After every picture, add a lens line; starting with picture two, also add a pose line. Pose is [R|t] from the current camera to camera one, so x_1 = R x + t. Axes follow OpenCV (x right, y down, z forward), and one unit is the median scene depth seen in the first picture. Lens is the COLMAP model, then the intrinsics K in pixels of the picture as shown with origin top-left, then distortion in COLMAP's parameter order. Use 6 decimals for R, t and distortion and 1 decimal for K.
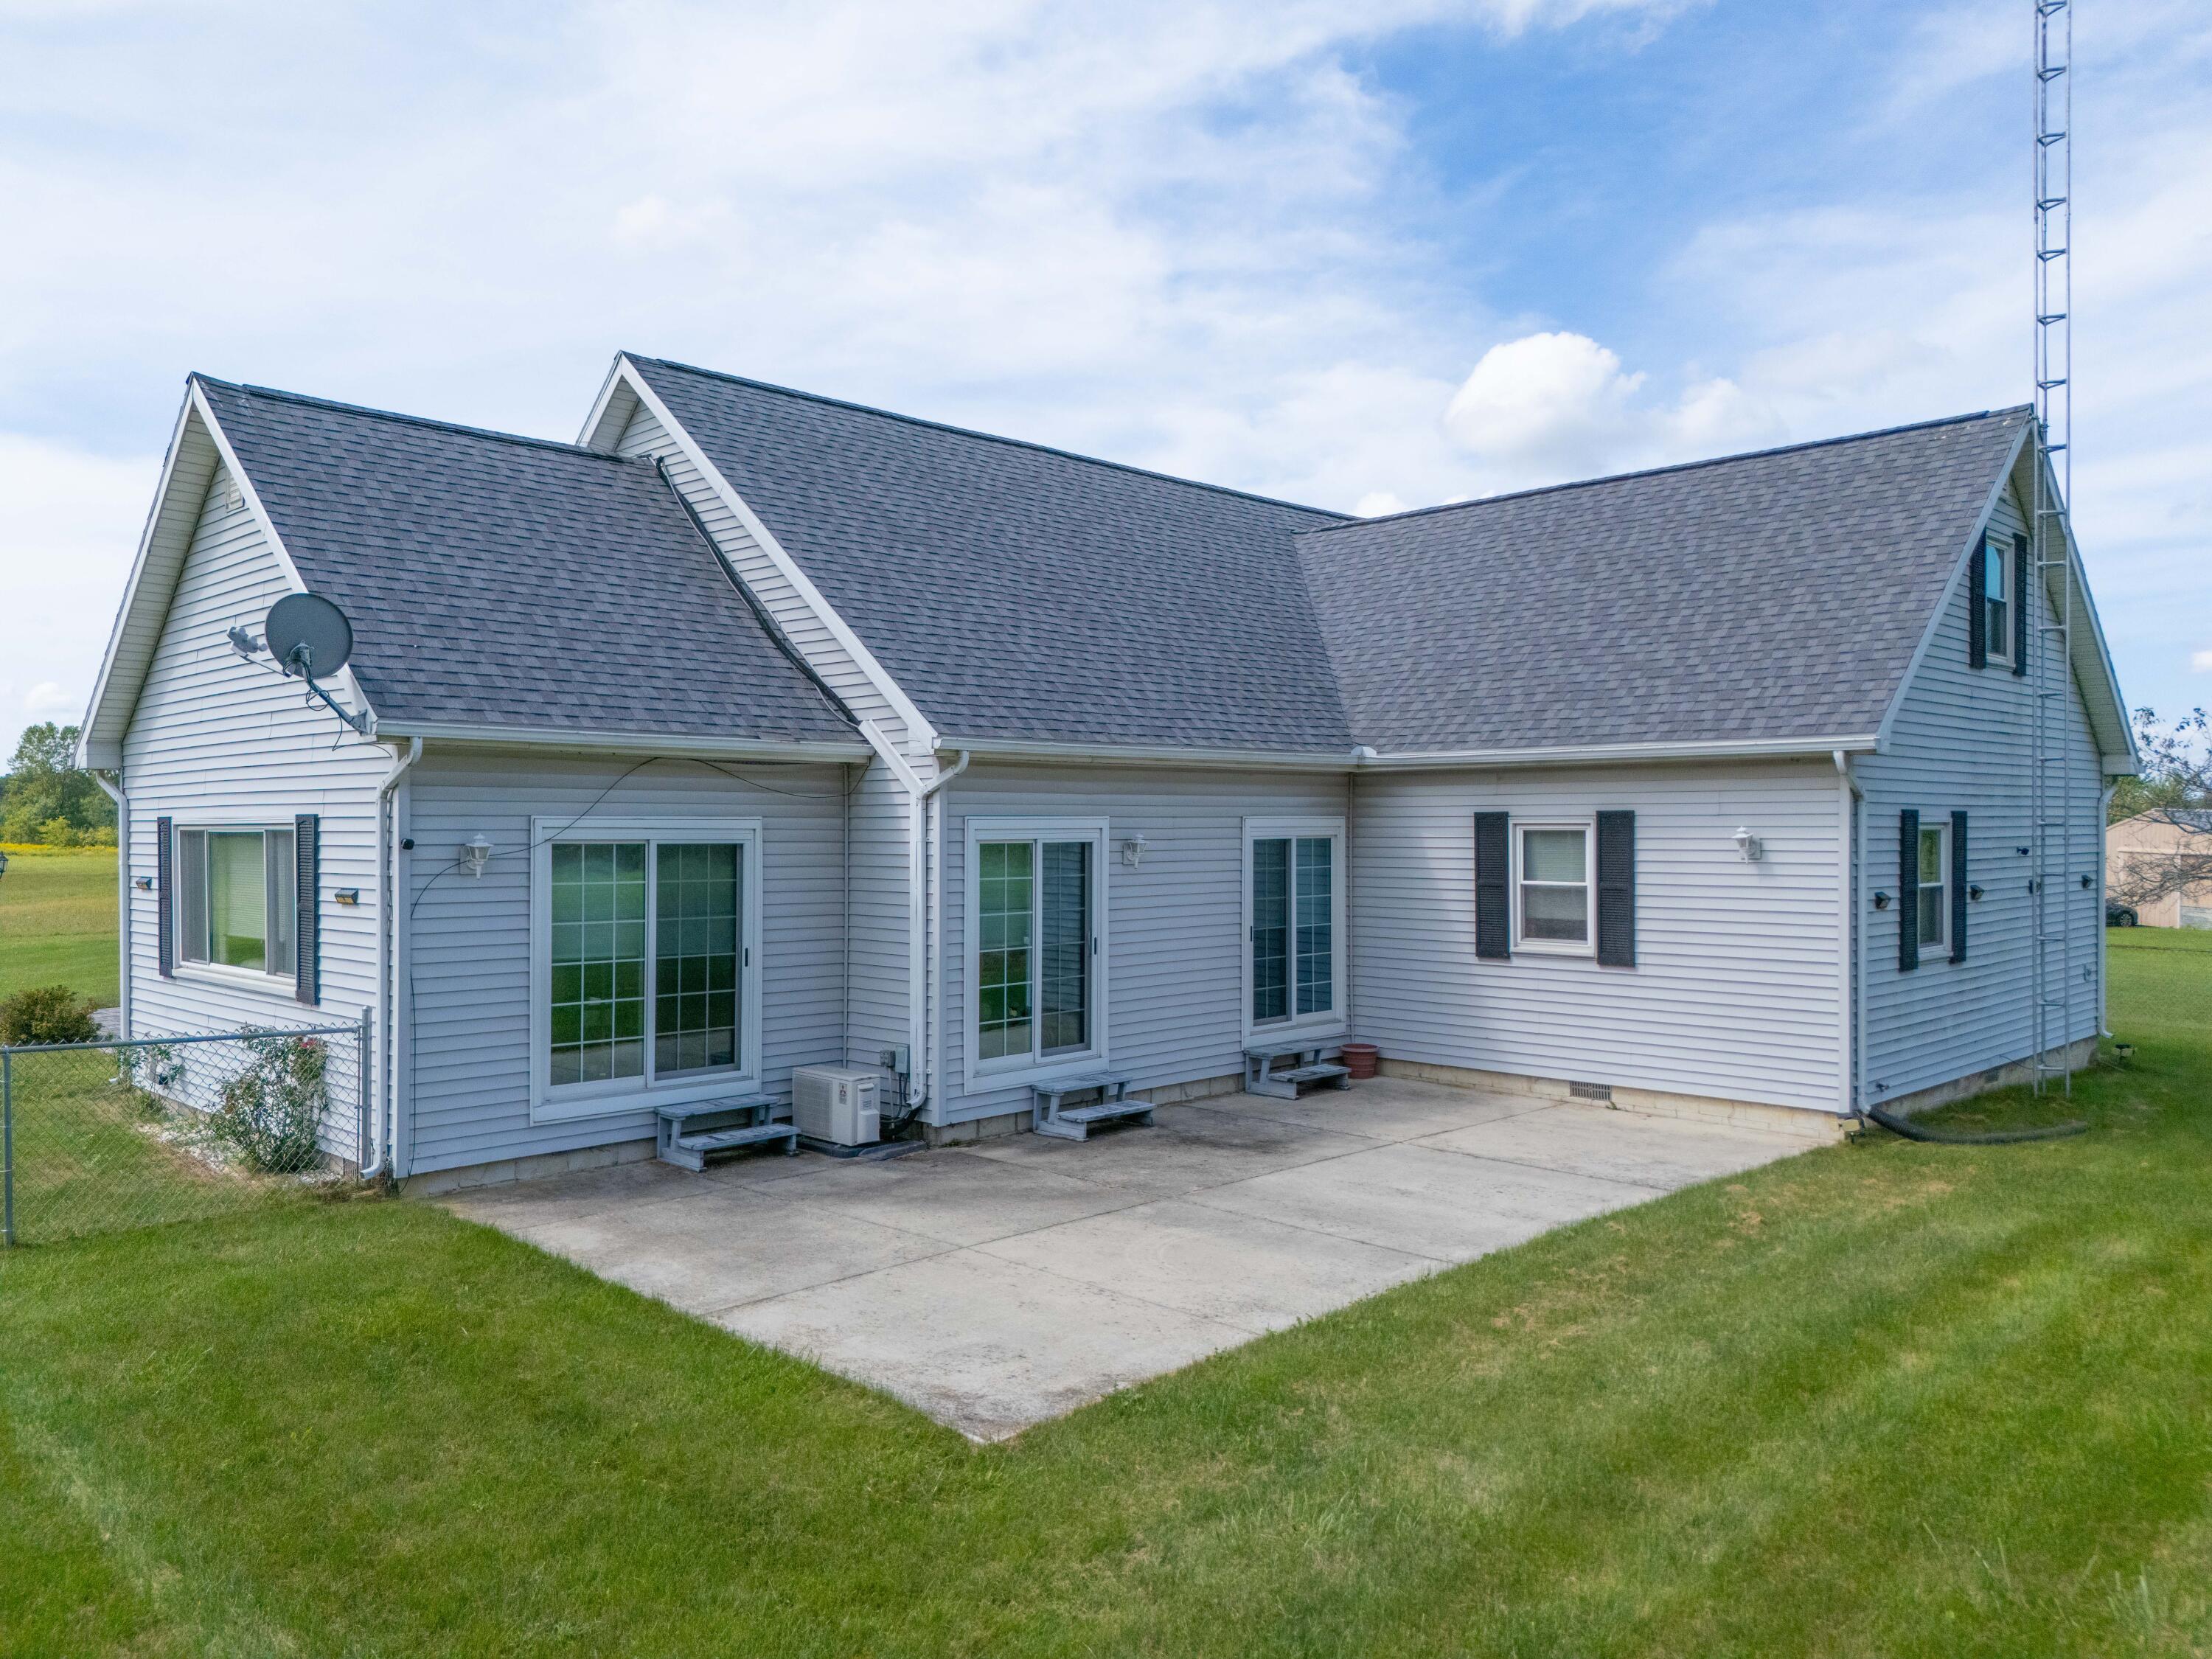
lens RADIAL K [[1640.0, 0, 1097.3], [0, 1640.0, 822.1], [0, 0, 1]] dist [0.081724, -0.086222]
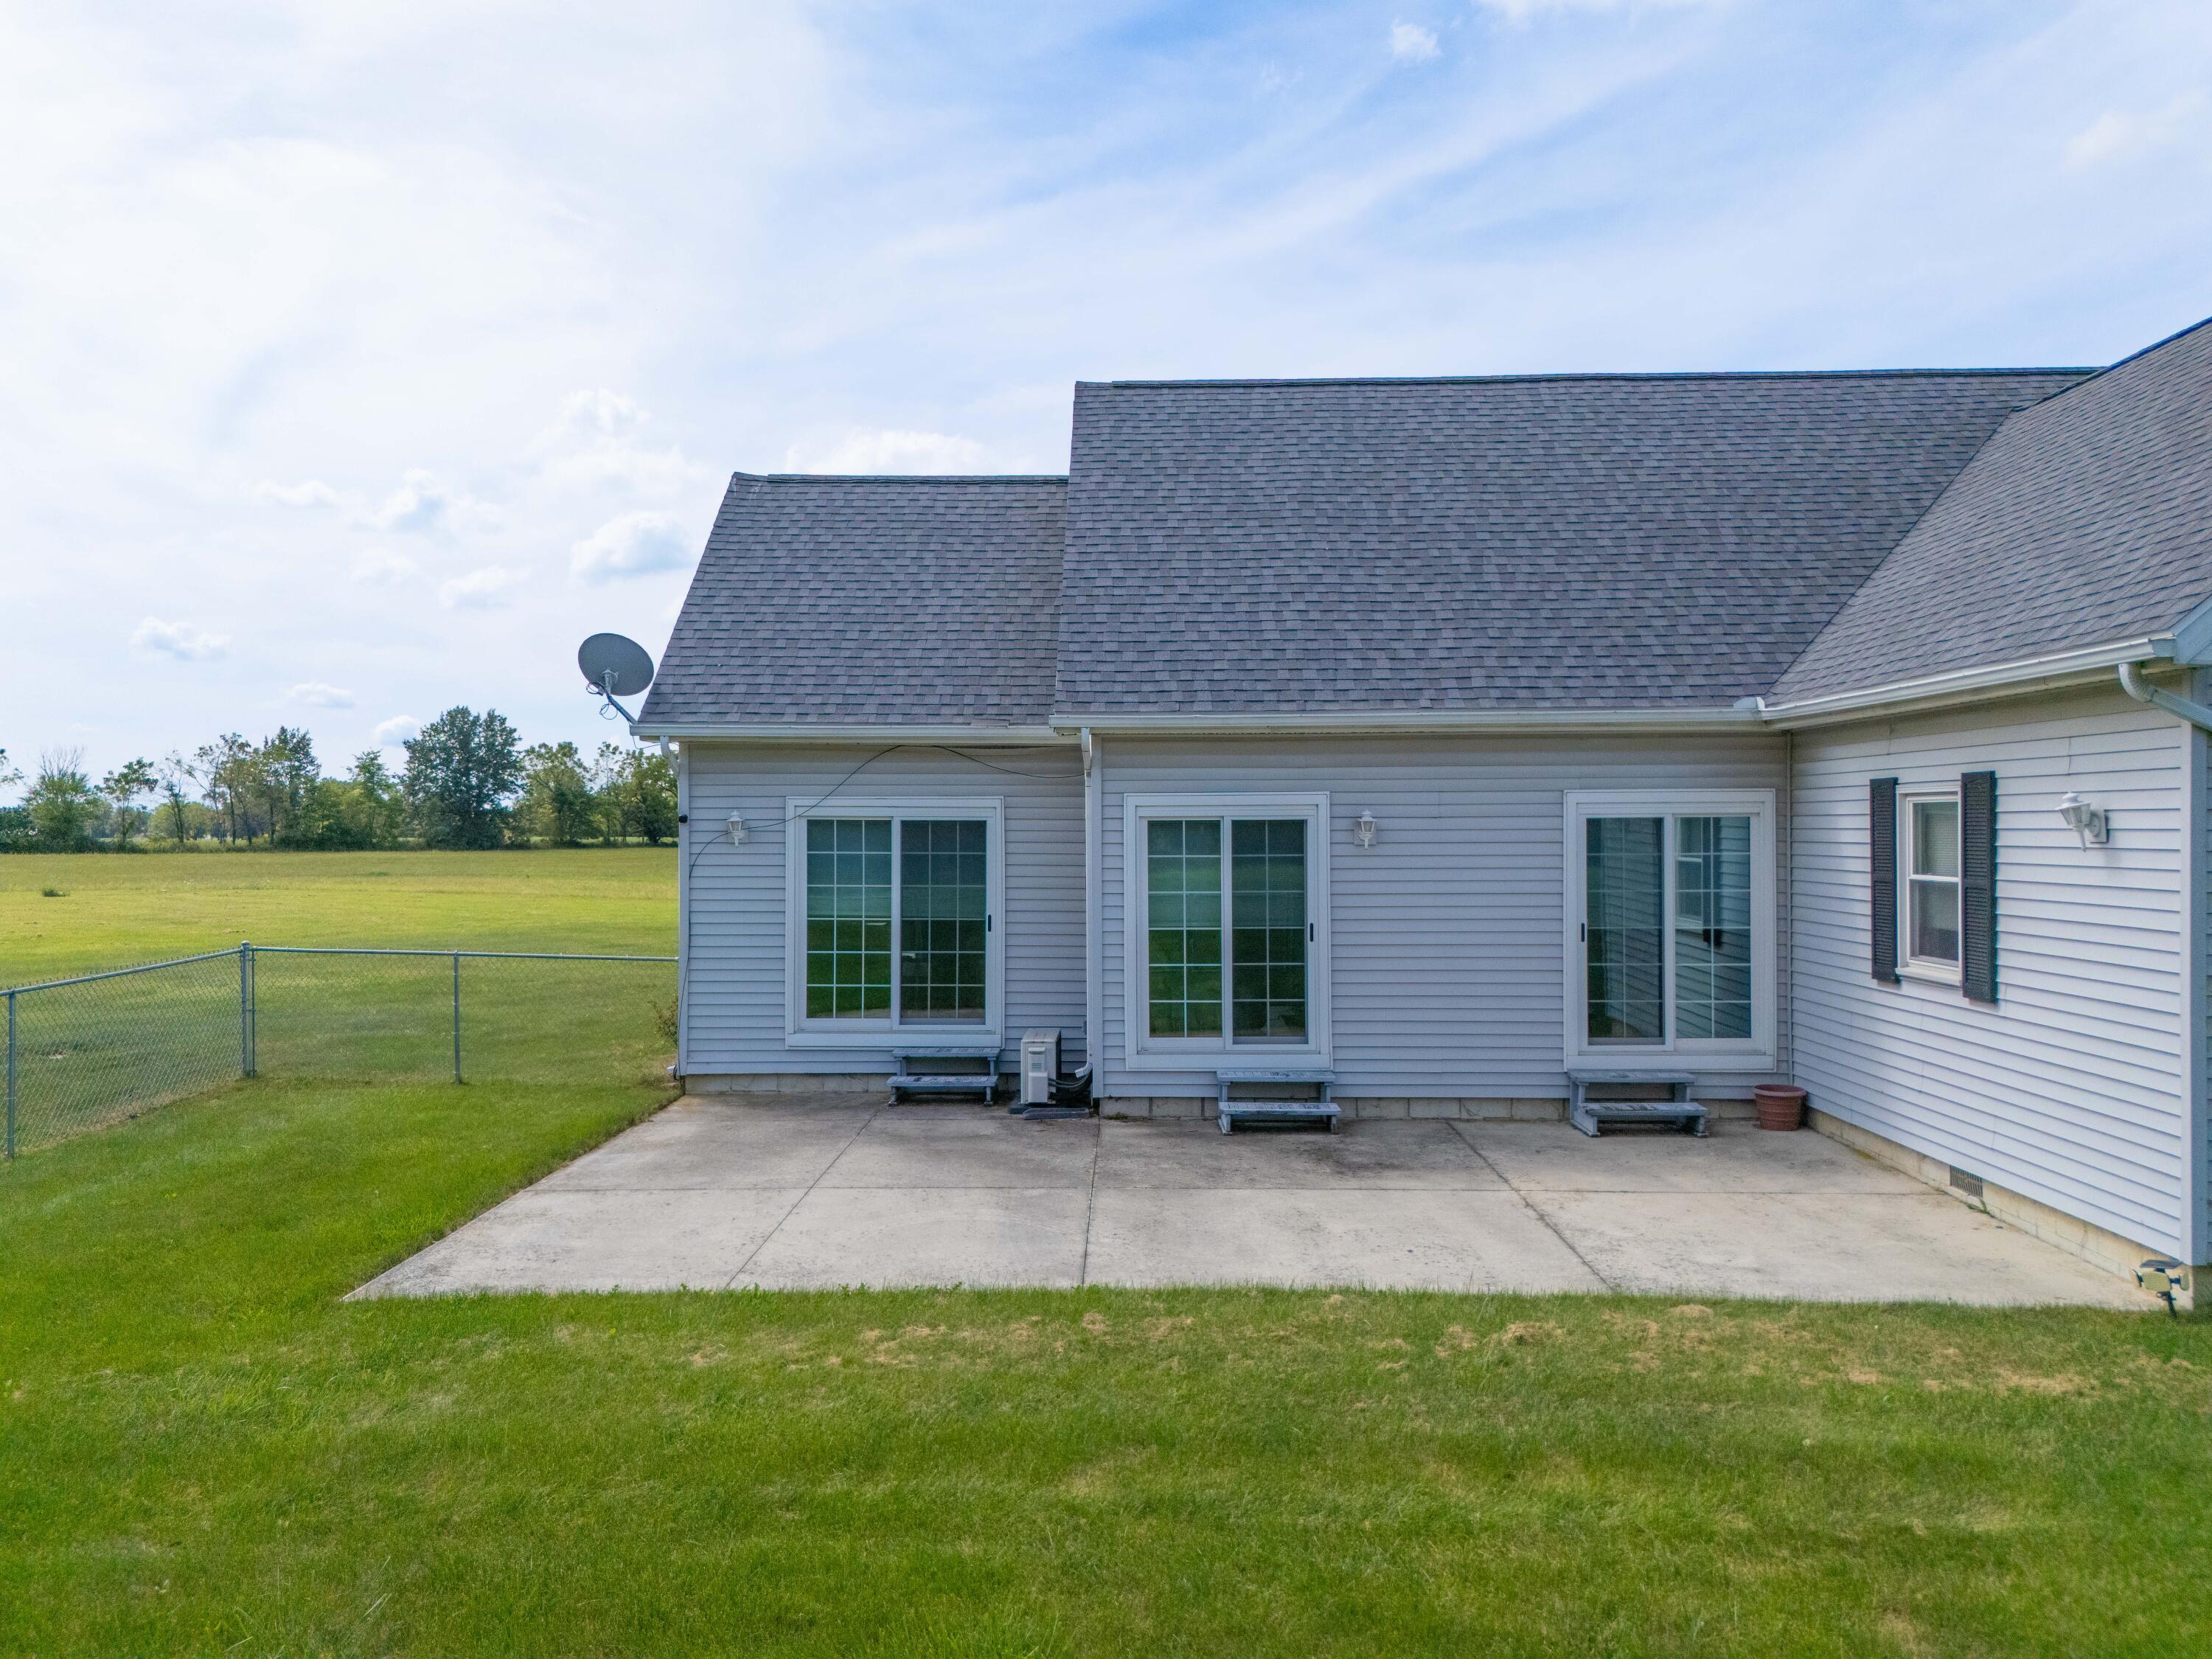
lens RADIAL K [[1640.0, 0, 1097.3], [0, 1640.0, 822.1], [0, 0, 1]] dist [0.081724, -0.086222]
pose [[0.678582, -0.000988, -0.734524, 0.640838], [0.003583, 0.999992, 0.001966, 0.012178], [0.734516, -0.003966, 0.678580, 0.305427]]
